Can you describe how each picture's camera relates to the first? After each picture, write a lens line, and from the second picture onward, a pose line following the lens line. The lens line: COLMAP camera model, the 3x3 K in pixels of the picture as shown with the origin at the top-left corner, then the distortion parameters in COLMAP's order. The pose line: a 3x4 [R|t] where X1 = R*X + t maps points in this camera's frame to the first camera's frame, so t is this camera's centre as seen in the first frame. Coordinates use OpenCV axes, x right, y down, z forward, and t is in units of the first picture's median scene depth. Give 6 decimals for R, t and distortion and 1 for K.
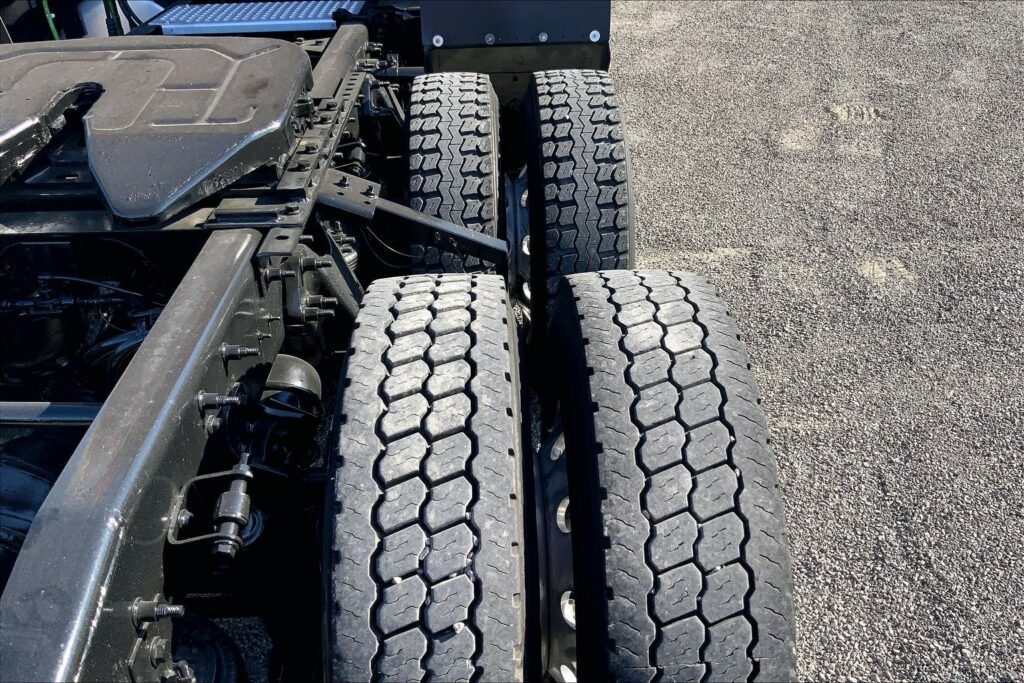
lens RADIAL K [[877.7, 0, 508.4], [0, 877.7, 372.0], [0, 0, 1]] dist [0.103303, -0.183728]
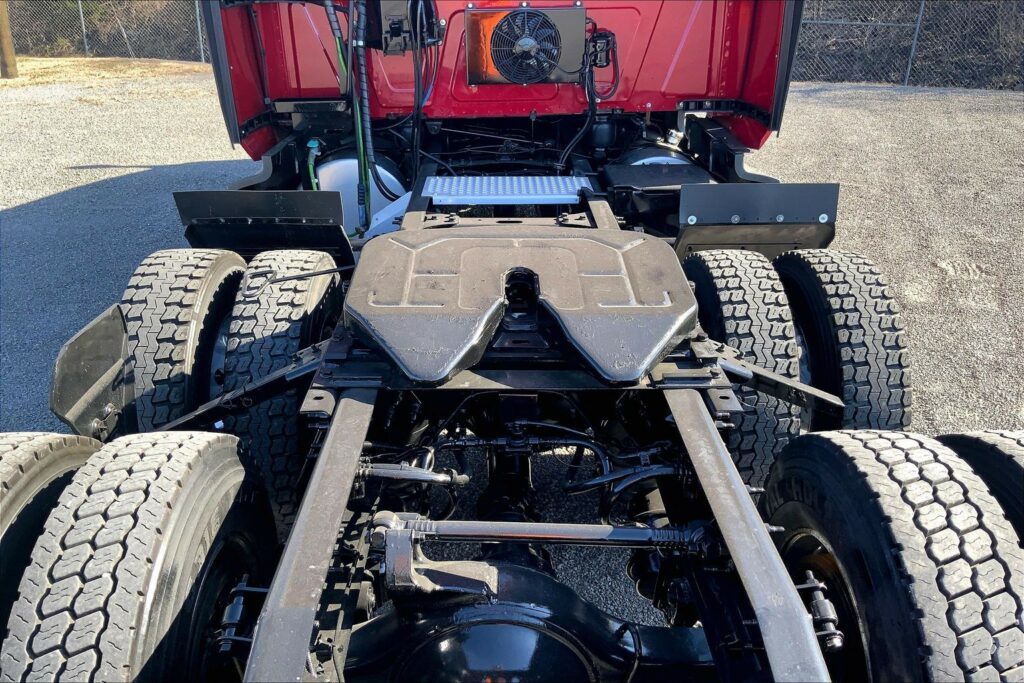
lens RADIAL K [[877.7, 0, 508.4], [0, 877.7, 372.0], [0, 0, 1]] dist [0.103303, -0.183728]
pose [[0.999646, 0.025326, -0.008155, -0.399015], [-0.026187, 0.990746, -0.133182, -0.006969], [0.004707, 0.133348, 0.991058, -0.195448]]
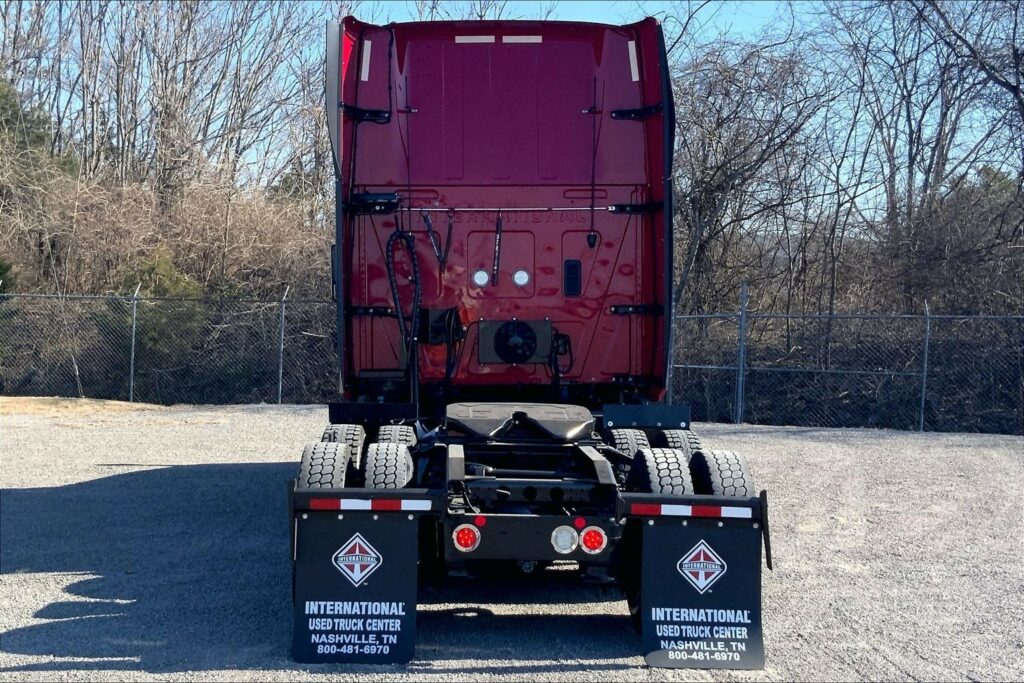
lens RADIAL K [[1300.1, 0, 512.3], [0, 1300.1, 371.3], [0, 0, 1]] dist [0.115755, -0.000332]
pose [[0.999426, 0.031337, 0.012901, -0.461435], [-0.020727, 0.866433, -0.498864, 1.398844], [-0.026811, 0.498310, 0.866584, -2.287500]]
